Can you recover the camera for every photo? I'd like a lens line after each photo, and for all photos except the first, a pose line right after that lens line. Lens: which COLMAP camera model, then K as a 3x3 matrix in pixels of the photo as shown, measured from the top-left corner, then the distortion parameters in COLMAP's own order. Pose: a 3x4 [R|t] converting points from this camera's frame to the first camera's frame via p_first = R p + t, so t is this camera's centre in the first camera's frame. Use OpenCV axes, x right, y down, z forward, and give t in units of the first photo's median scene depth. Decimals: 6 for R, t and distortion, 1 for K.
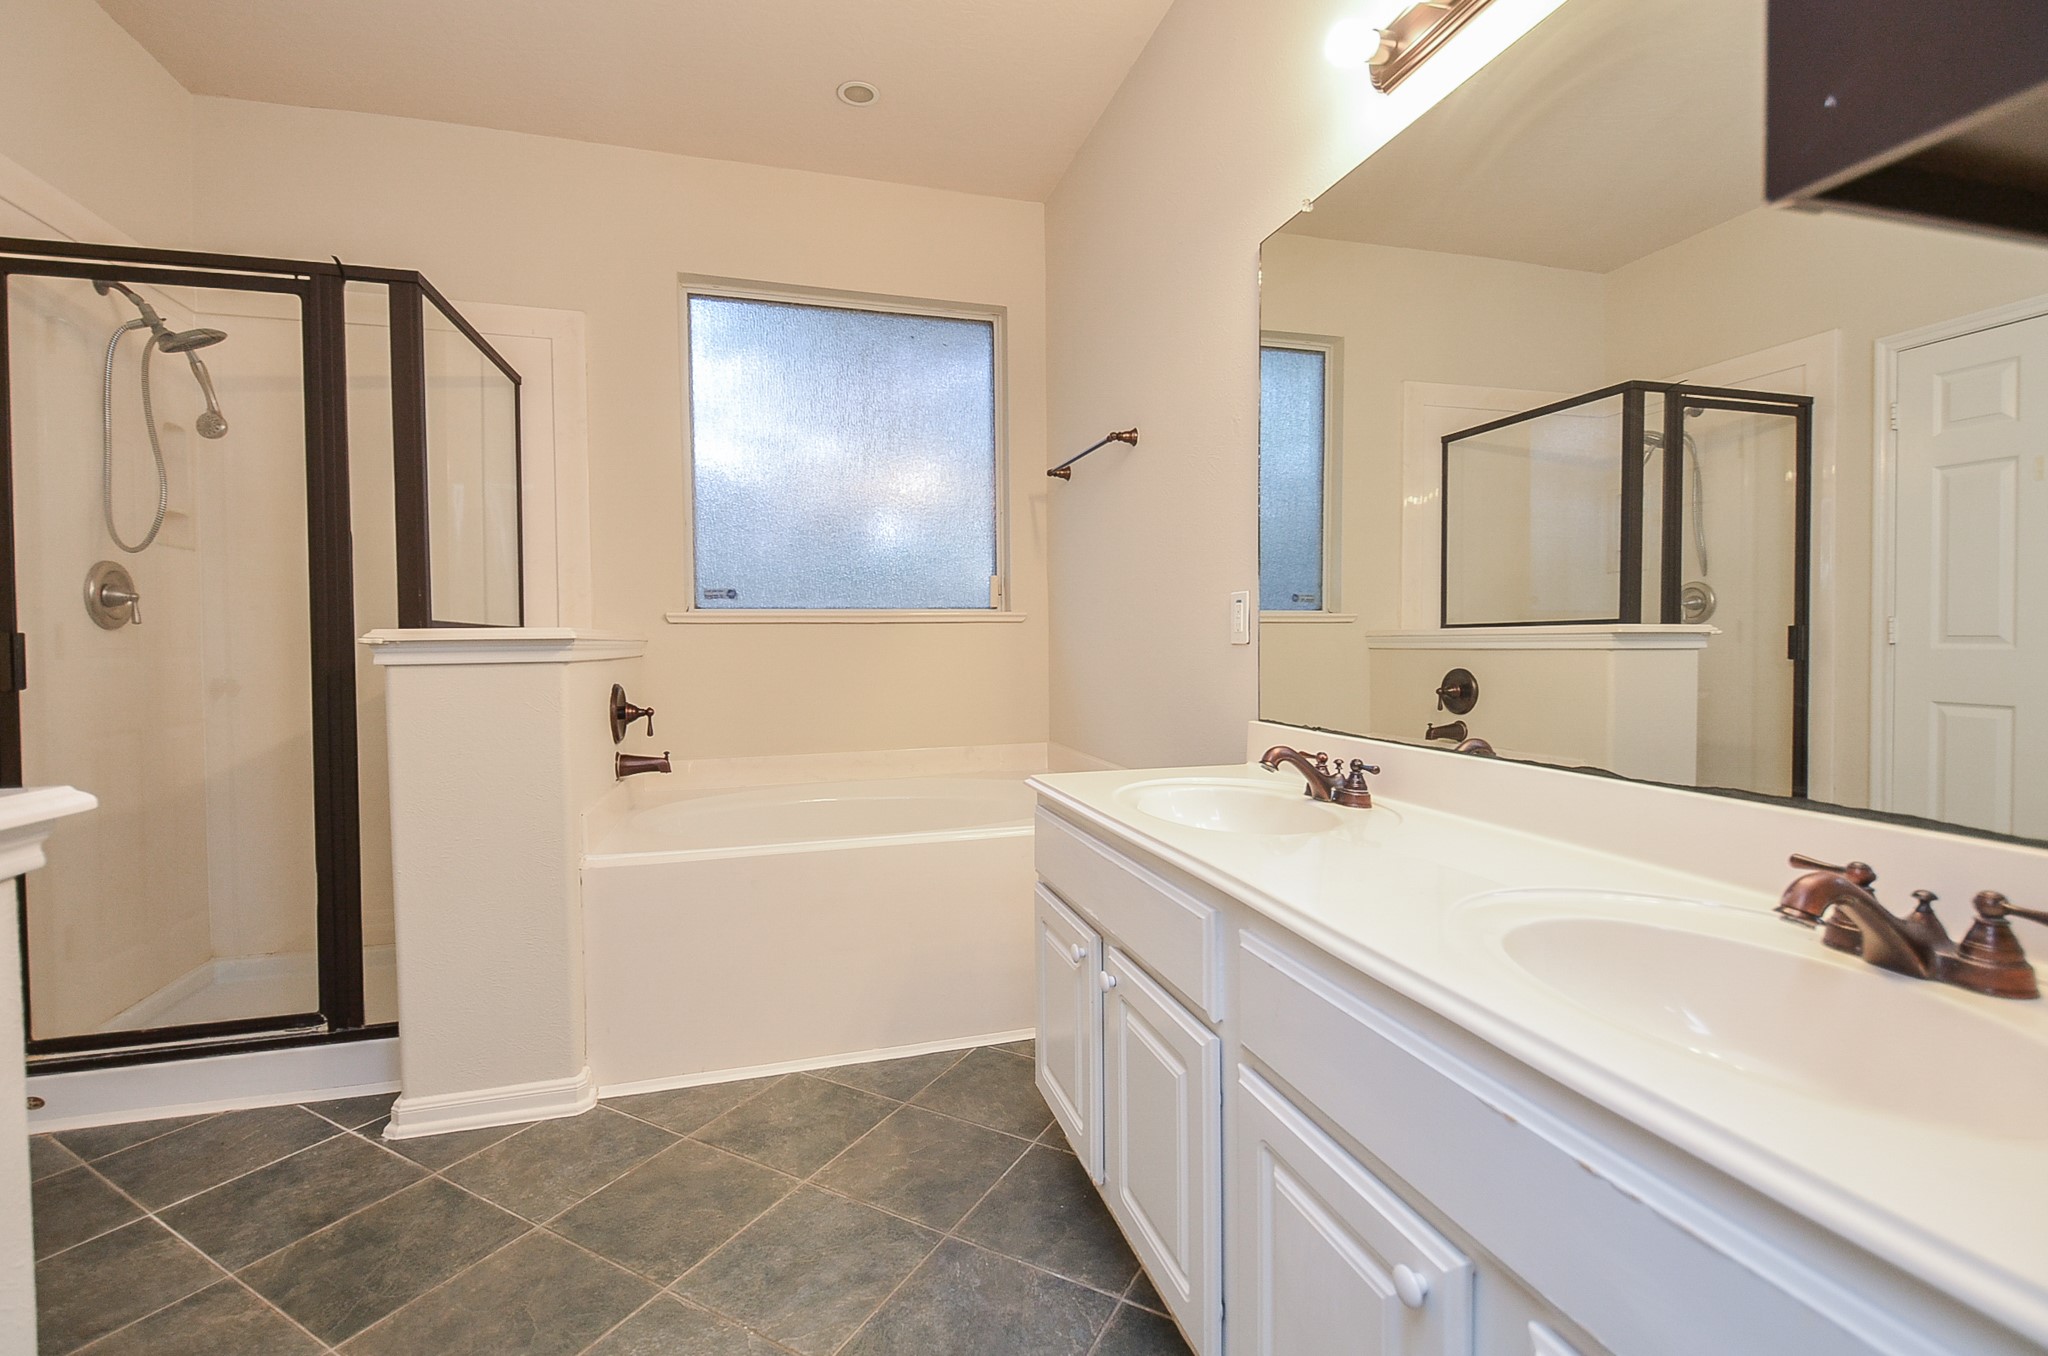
lens RADIAL K [[899.9, 0, 1013.0], [0, 899.9, 669.0], [0, 0, 1]] dist [-0.001328, -0.019370]
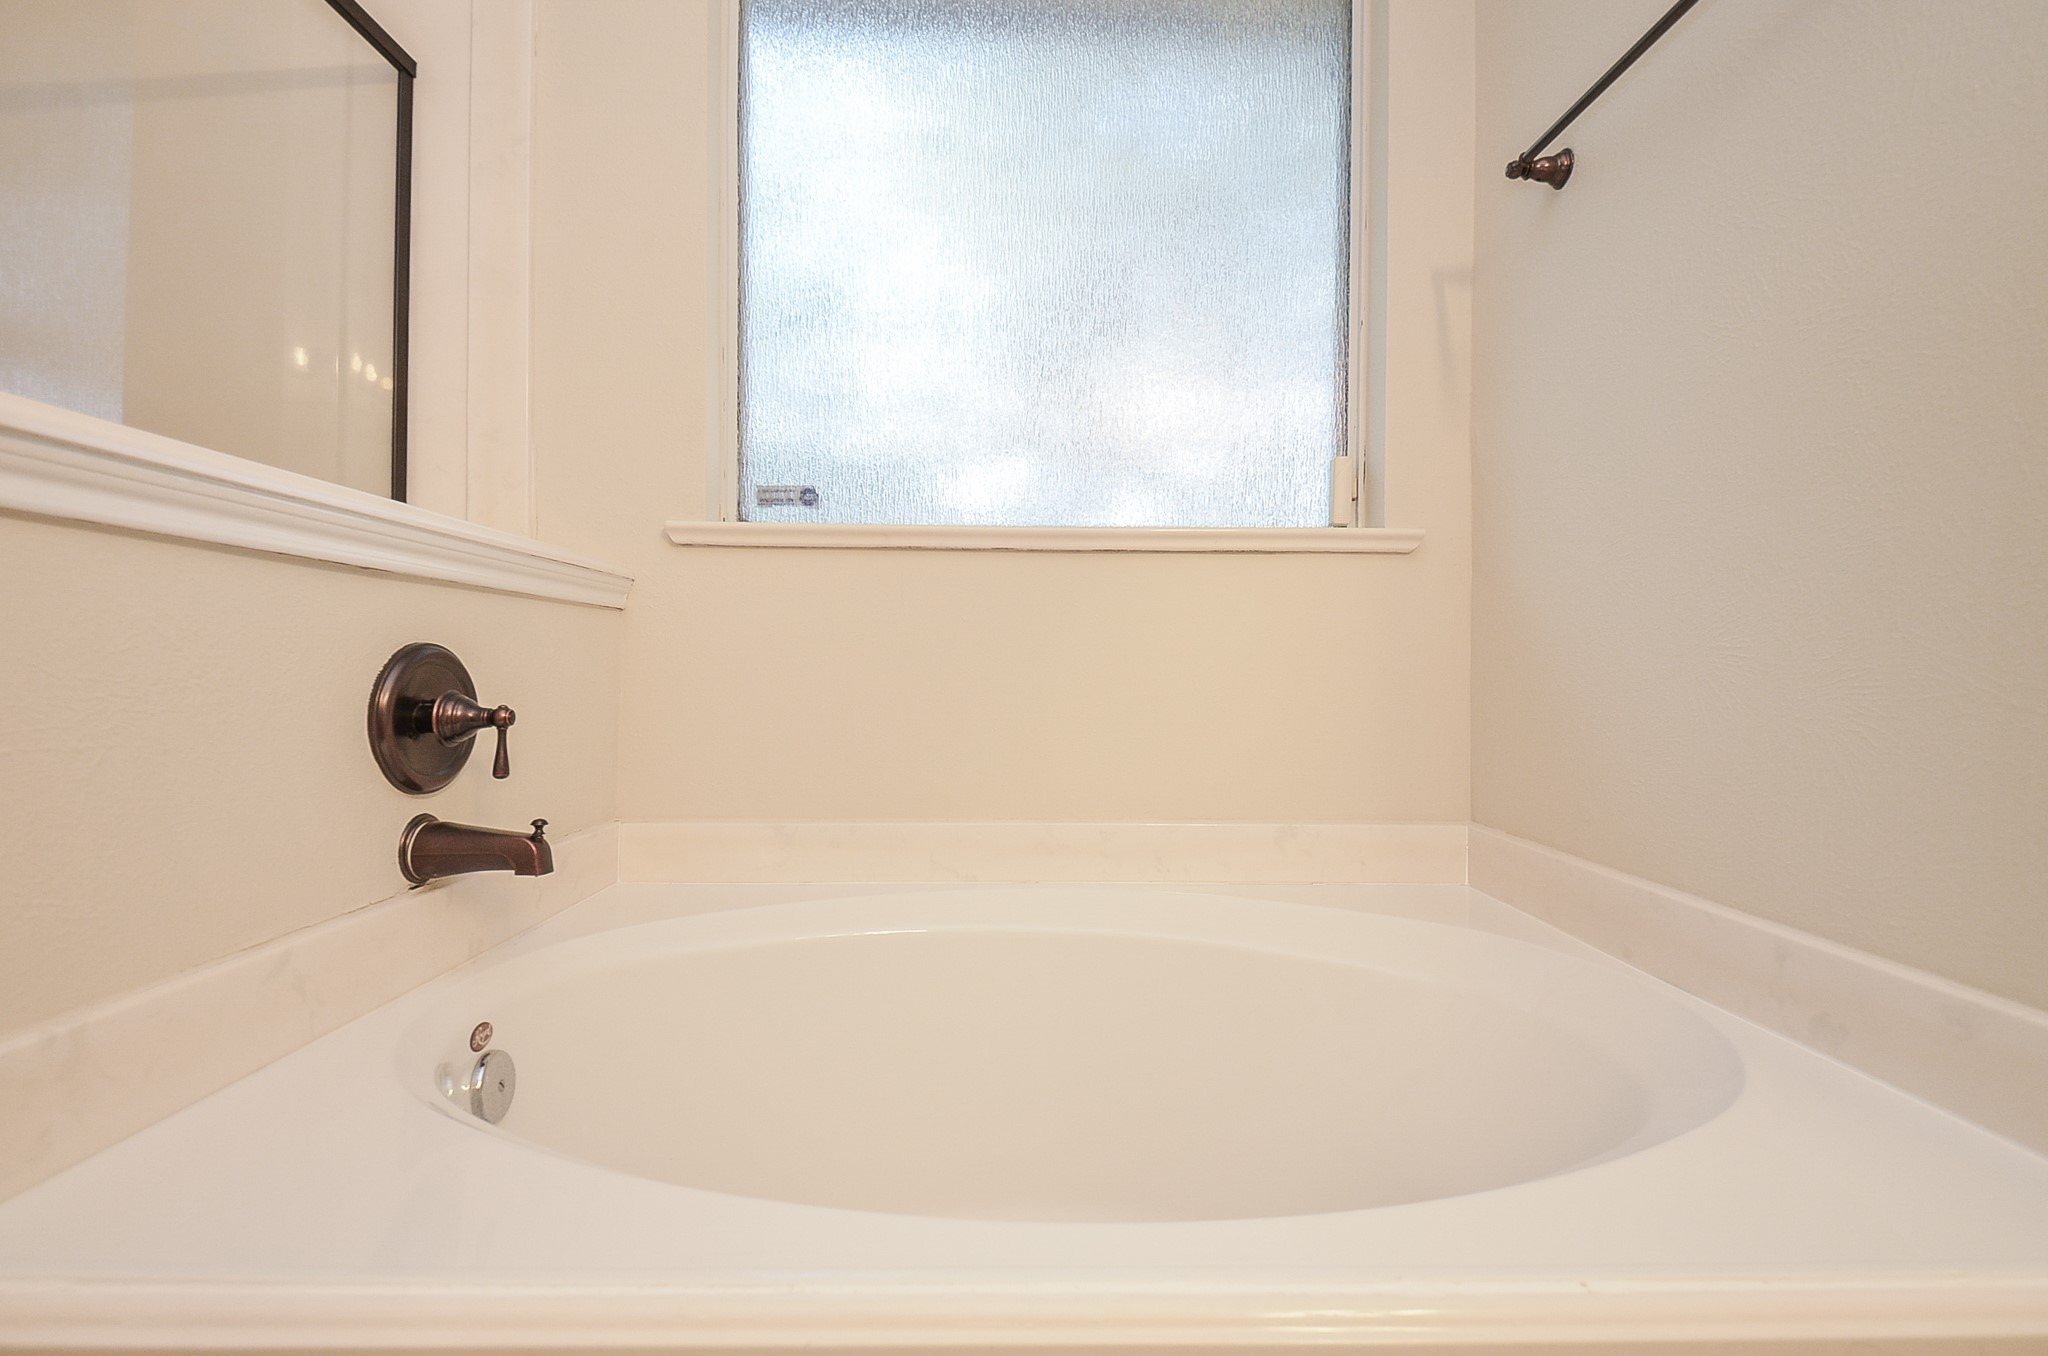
lens RADIAL K [[899.9, 0, 1013.0], [0, 899.9, 669.0], [0, 0, 1]] dist [-0.001328, -0.019370]
pose [[0.965810, 0.019347, -0.258528, -0.068904], [-0.027265, 0.999262, -0.027075, 0.025594], [0.257813, 0.033198, 0.965624, 0.554048]]
